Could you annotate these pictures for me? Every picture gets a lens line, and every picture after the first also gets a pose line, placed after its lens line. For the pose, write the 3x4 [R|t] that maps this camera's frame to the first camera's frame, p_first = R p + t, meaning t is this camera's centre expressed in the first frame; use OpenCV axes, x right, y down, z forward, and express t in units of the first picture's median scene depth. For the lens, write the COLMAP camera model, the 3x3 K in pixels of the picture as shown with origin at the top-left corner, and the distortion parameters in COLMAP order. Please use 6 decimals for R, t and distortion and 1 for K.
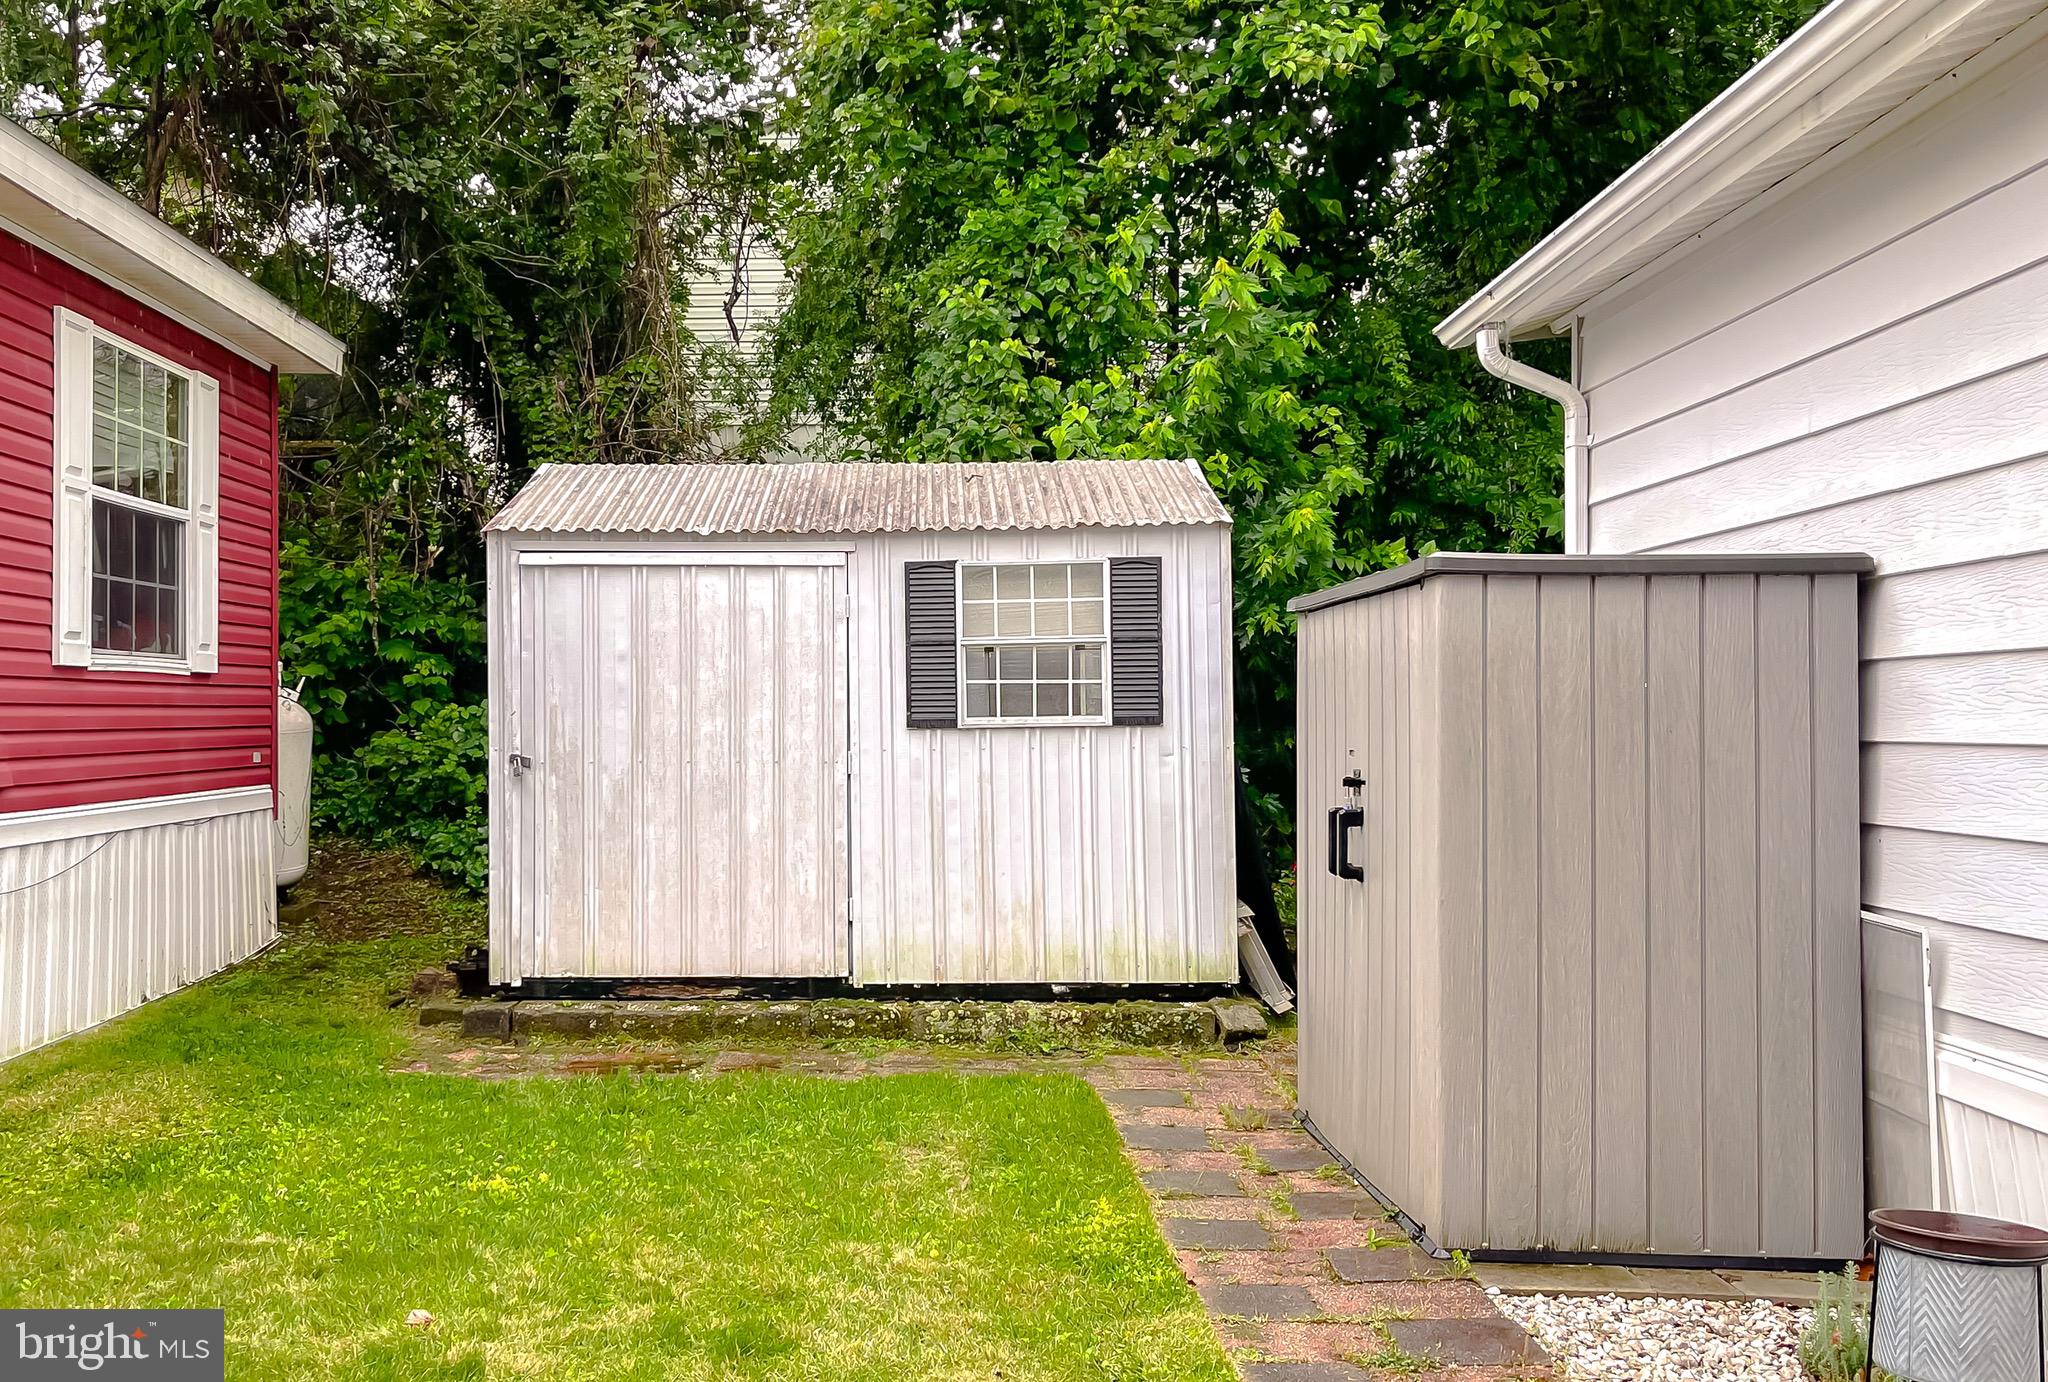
lens RADIAL K [[1492.9, 0, 1023.3], [0, 1492.9, 687.7], [0, 0, 1]] dist [0.013084, 0.002027]
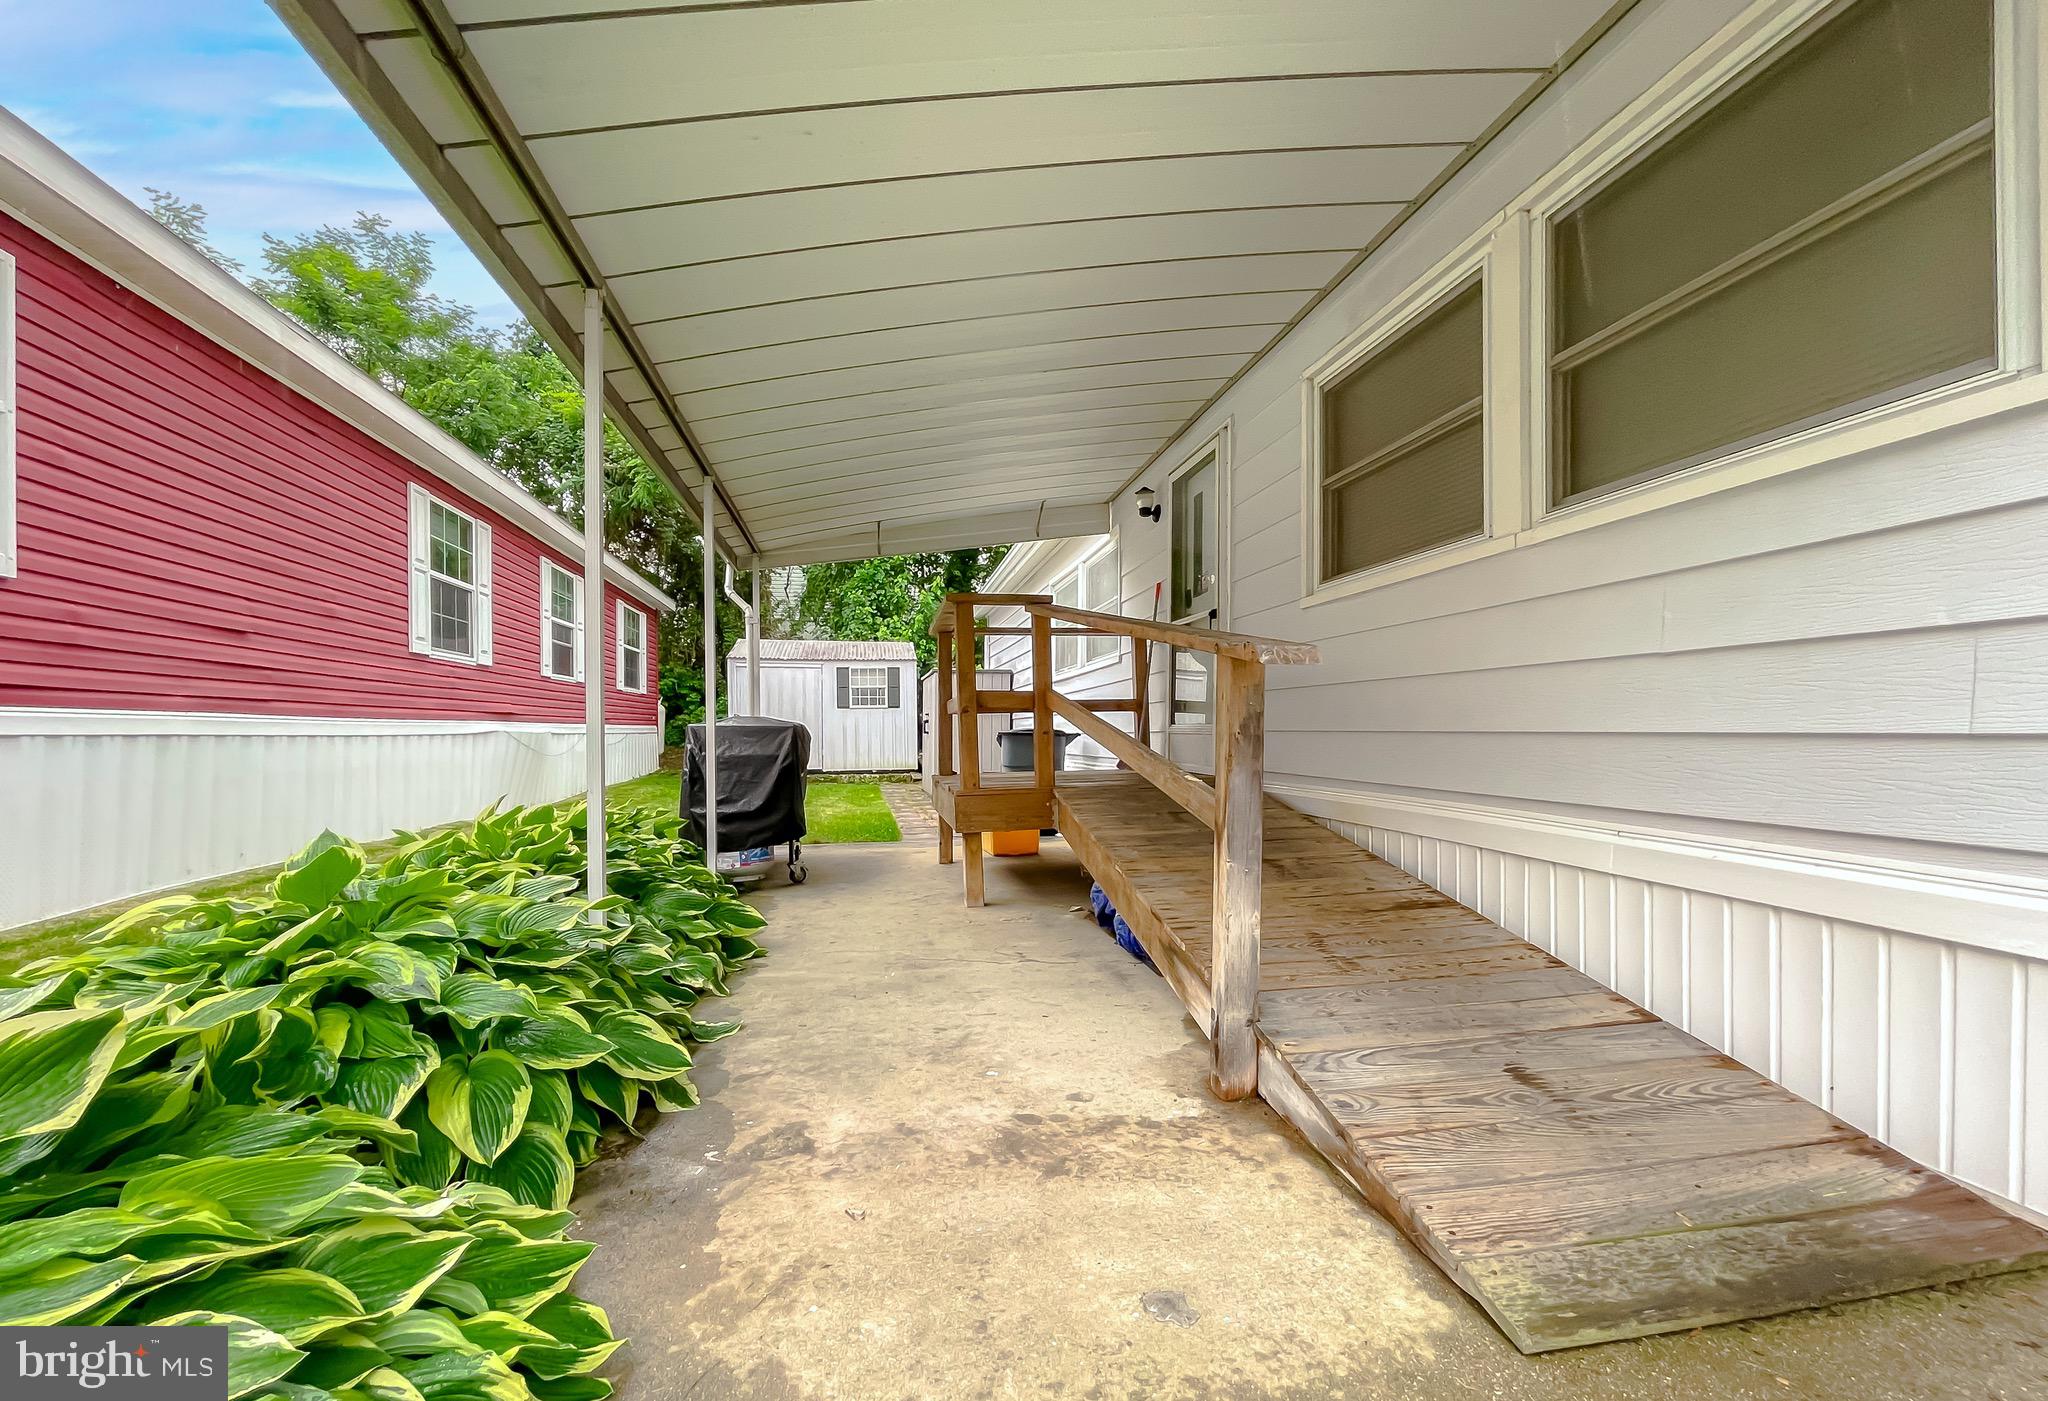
lens RADIAL K [[846.0, 0, 1036.9], [0, 846.0, 744.0], [0, 0, 1]] dist [-0.000870, -0.000020]
pose [[0.991527, 0.004307, 0.129828, 0.144659], [-0.005815, 0.999920, 0.011241, 0.084830], [-0.129769, -0.011901, 0.991473, -1.204088]]
